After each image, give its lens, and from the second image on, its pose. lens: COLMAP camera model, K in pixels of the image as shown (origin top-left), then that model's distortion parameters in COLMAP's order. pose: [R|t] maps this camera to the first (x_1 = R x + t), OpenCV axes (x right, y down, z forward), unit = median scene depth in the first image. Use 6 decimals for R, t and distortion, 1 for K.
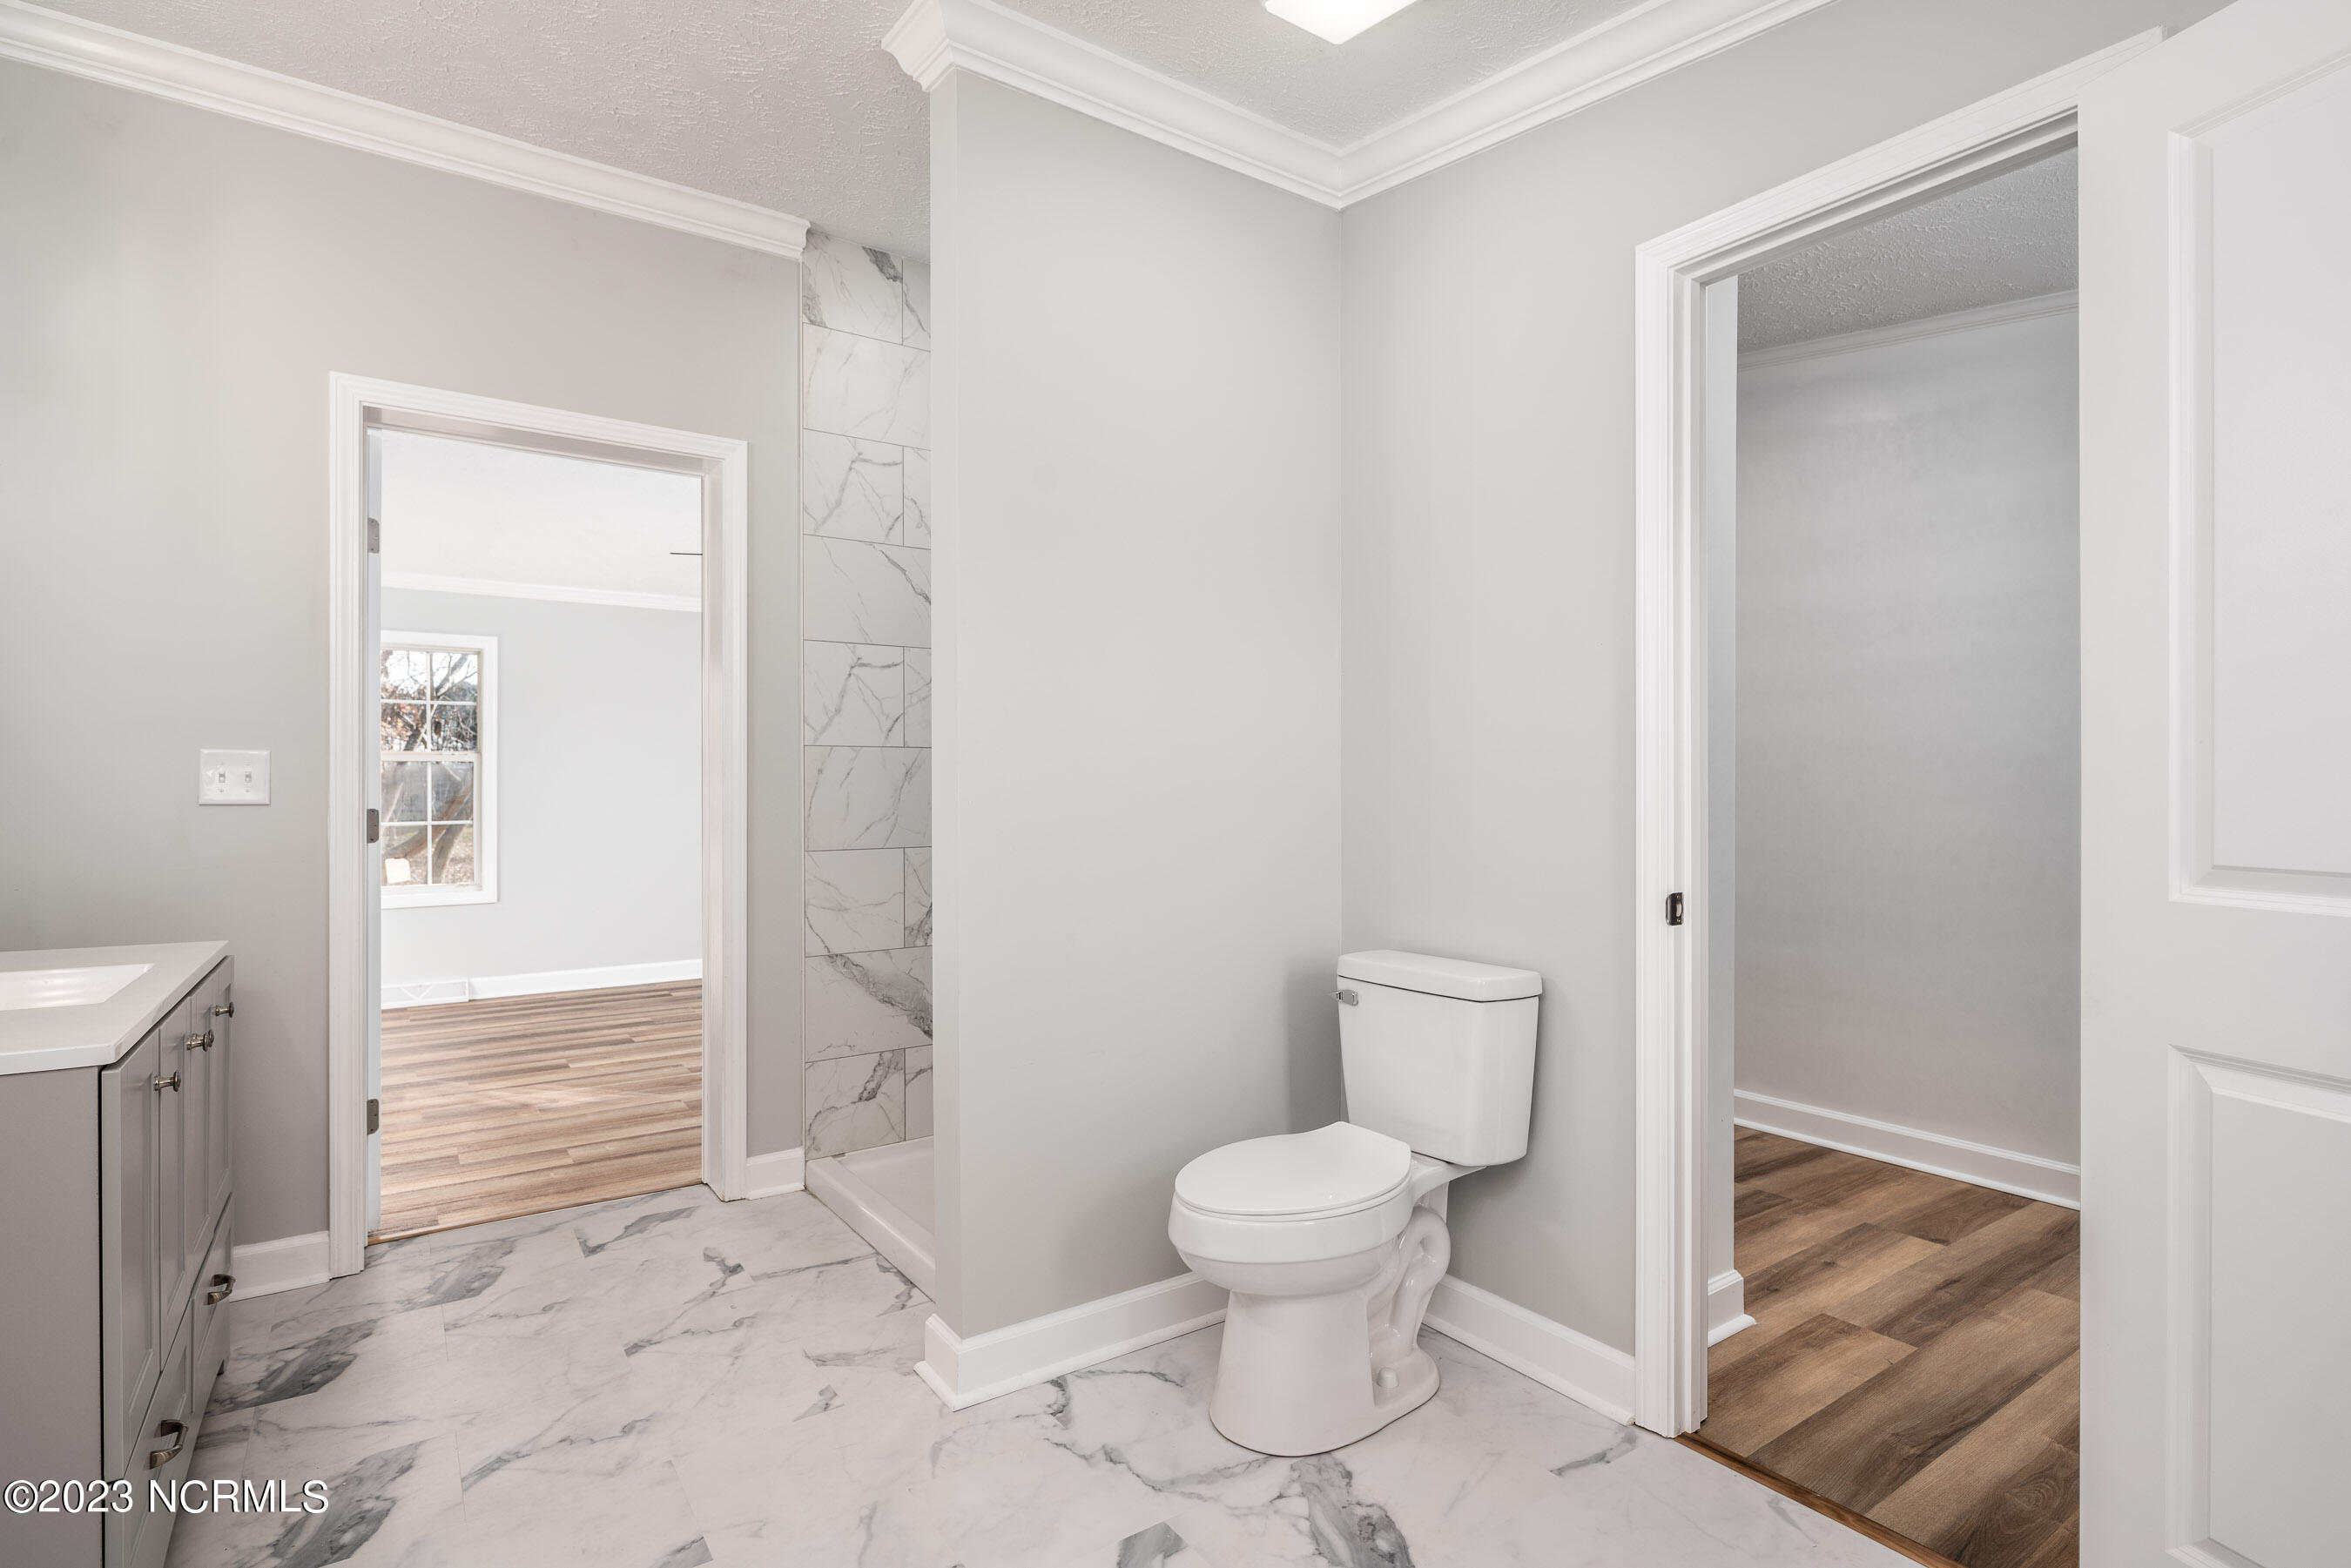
lens RADIAL K [[1145.0, 0, 1165.1], [0, 1145.0, 790.6], [0, 0, 1]] dist [0.003526, -0.003590]
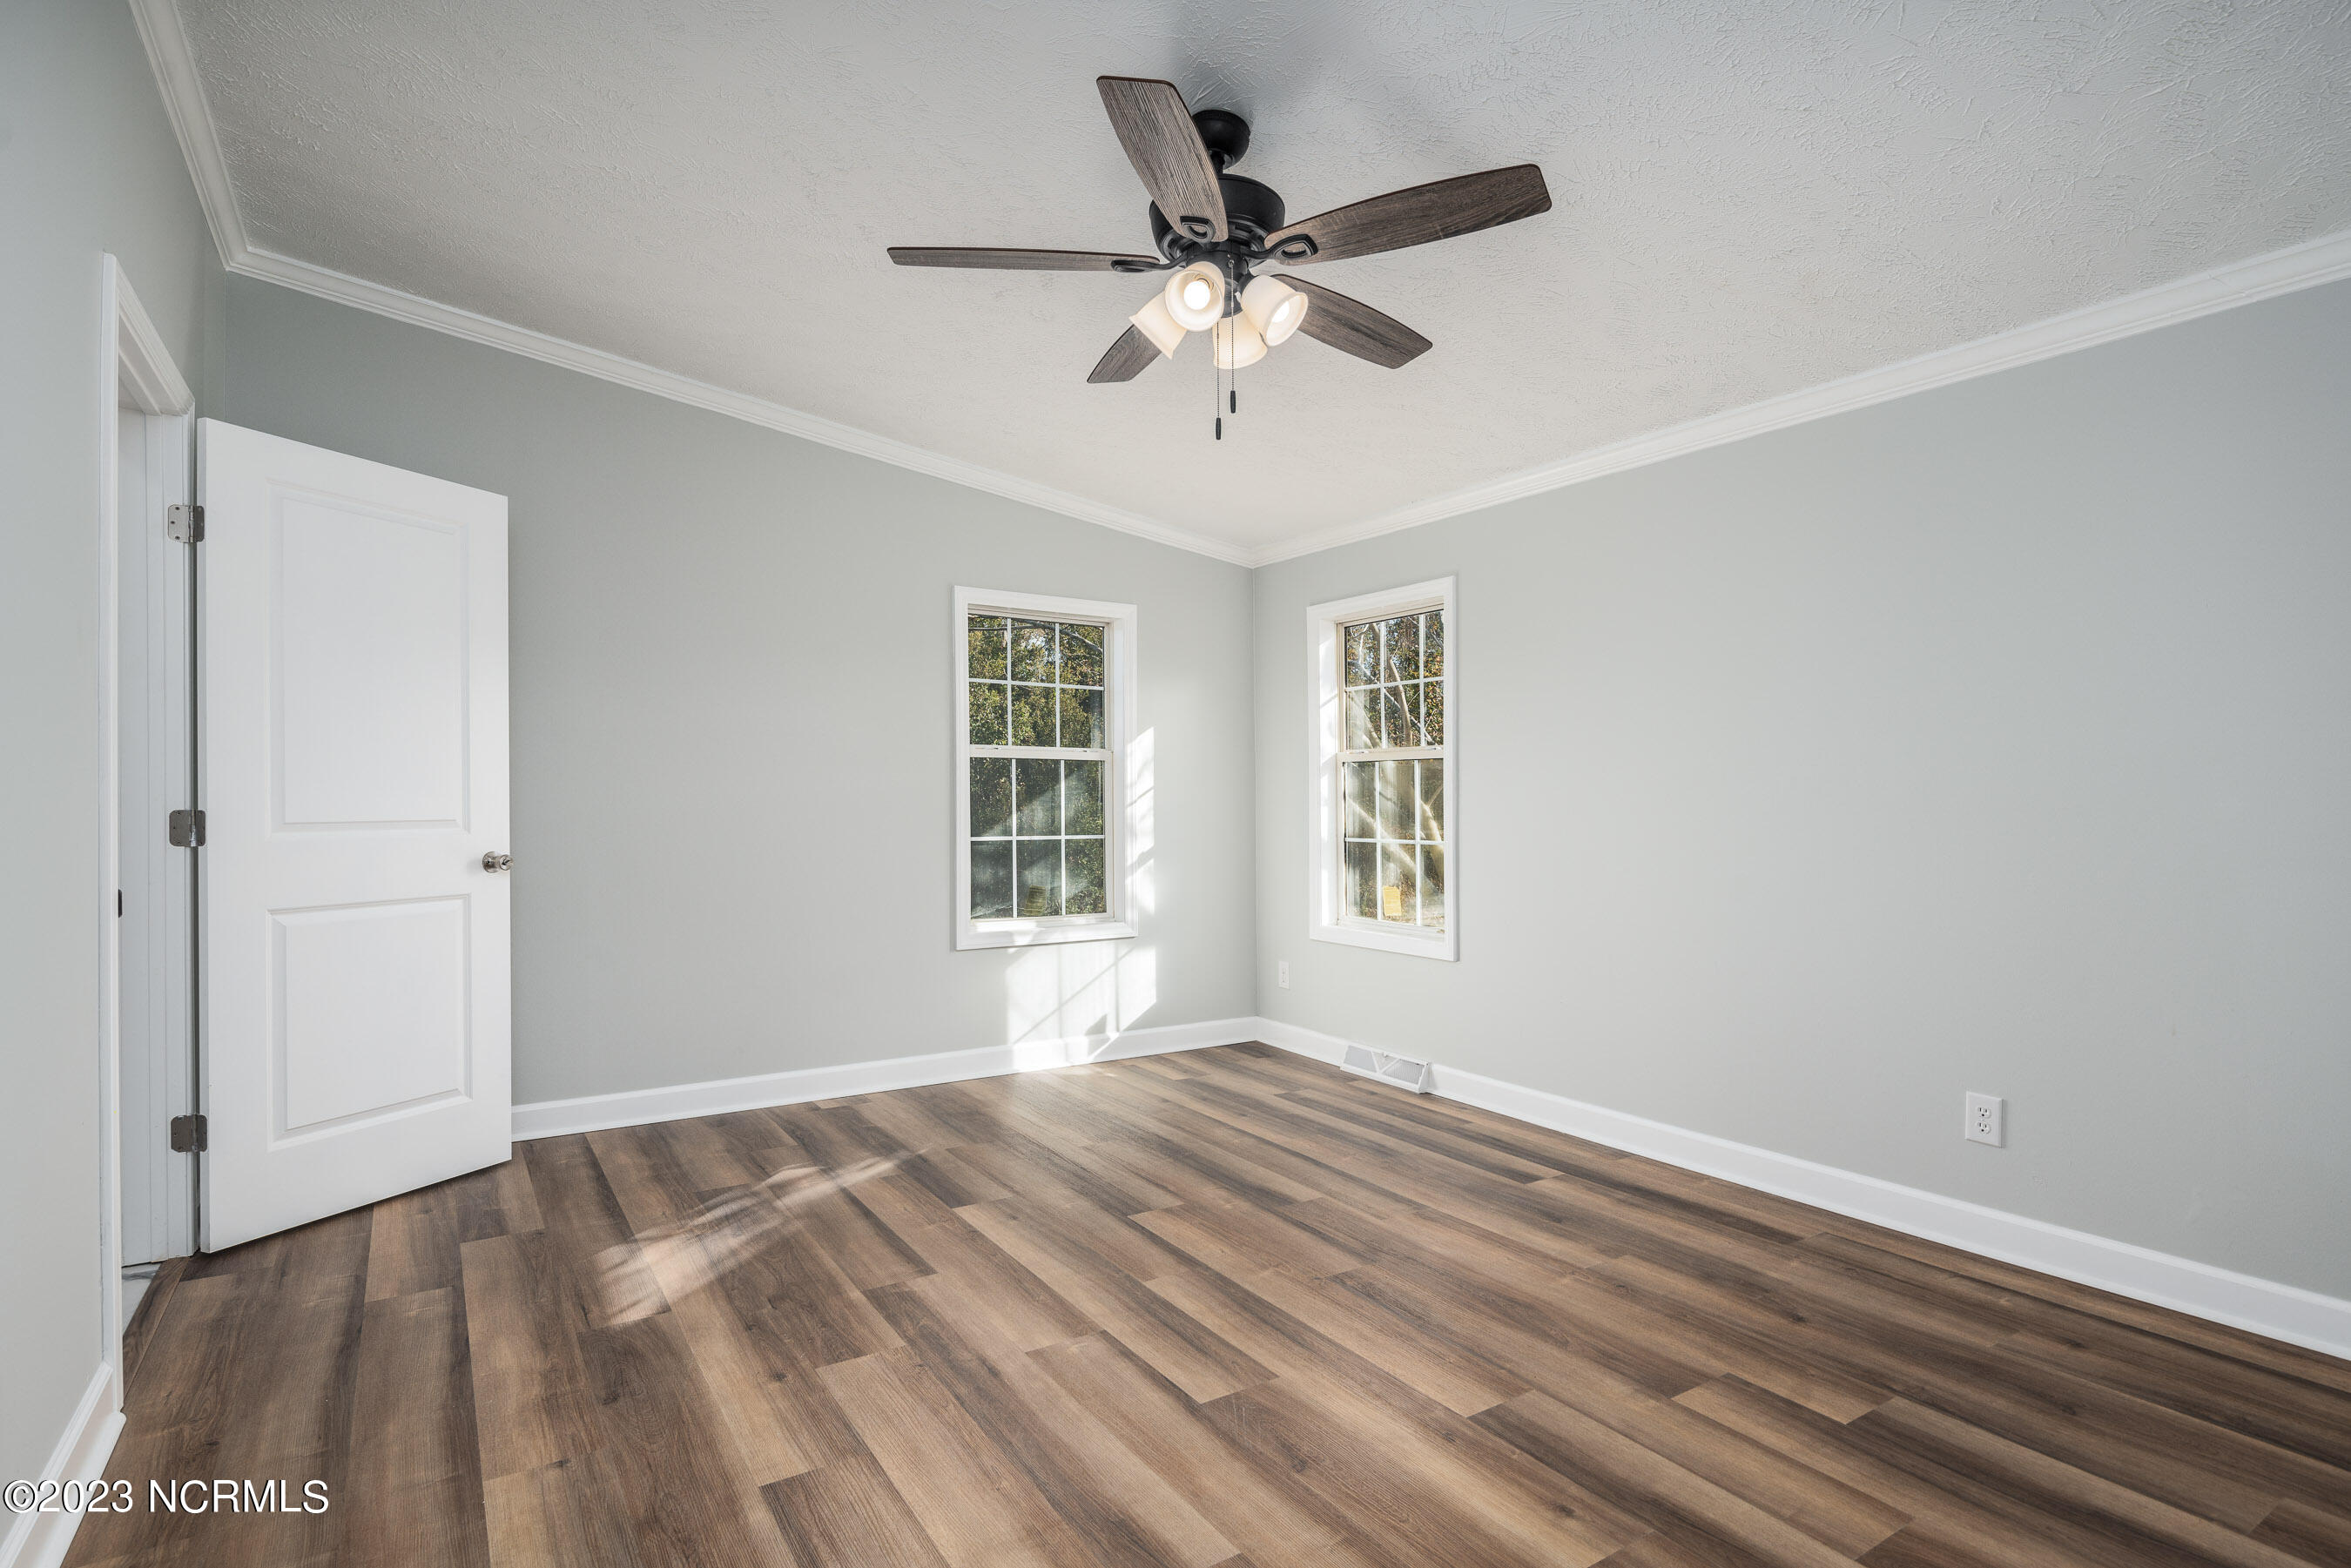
lens RADIAL K [[1145.0, 0, 1163.1], [0, 1145.0, 787.9], [0, 0, 1]] dist [0.003526, -0.003590]
pose [[-0.026347, -0.009940, -0.999603, 0.192156], [-0.006871, 0.999929, -0.009763, 0.002275], [0.999629, 0.006611, -0.026414, 1.453960]]
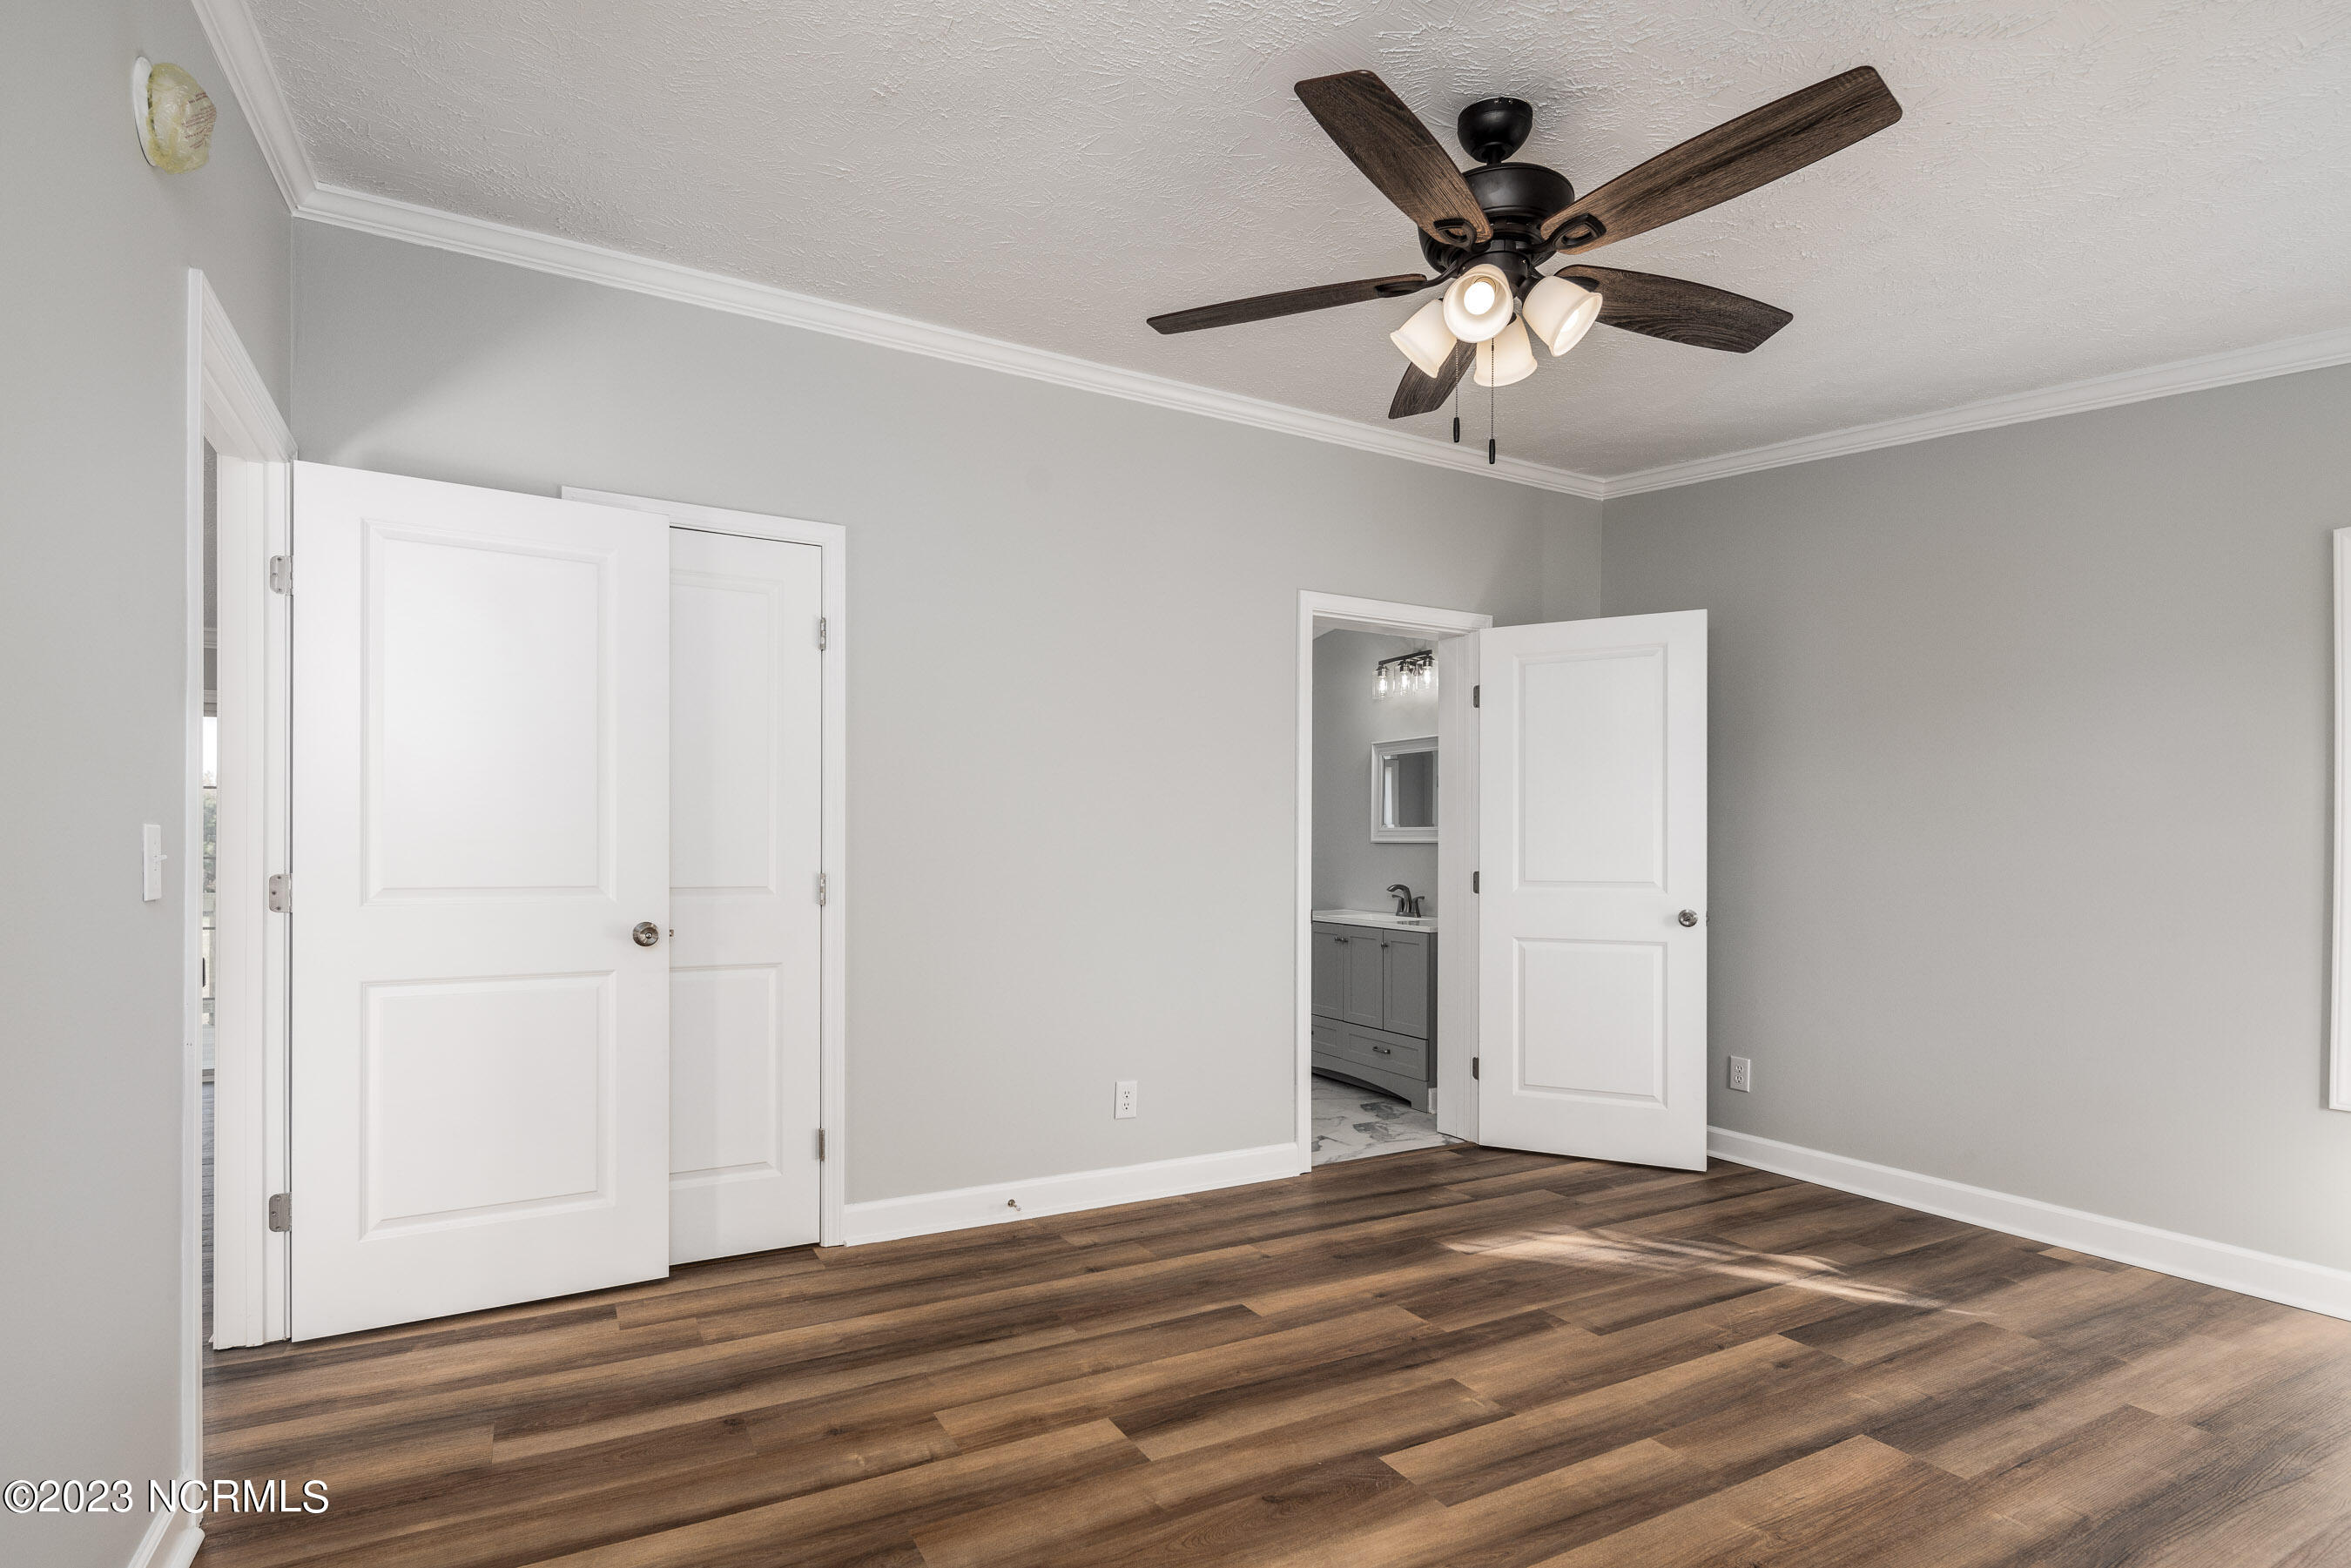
lens RADIAL K [[1145.0, 0, 1177.4], [0, 1145.0, 857.0], [0, 0, 1]] dist [0.003526, -0.003590]
pose [[-0.995695, -0.002699, 0.092649, -0.342032], [-0.002695, 0.999996, 0.000162, -0.000737], [-0.092649, -0.000088, -0.995699, 2.056144]]
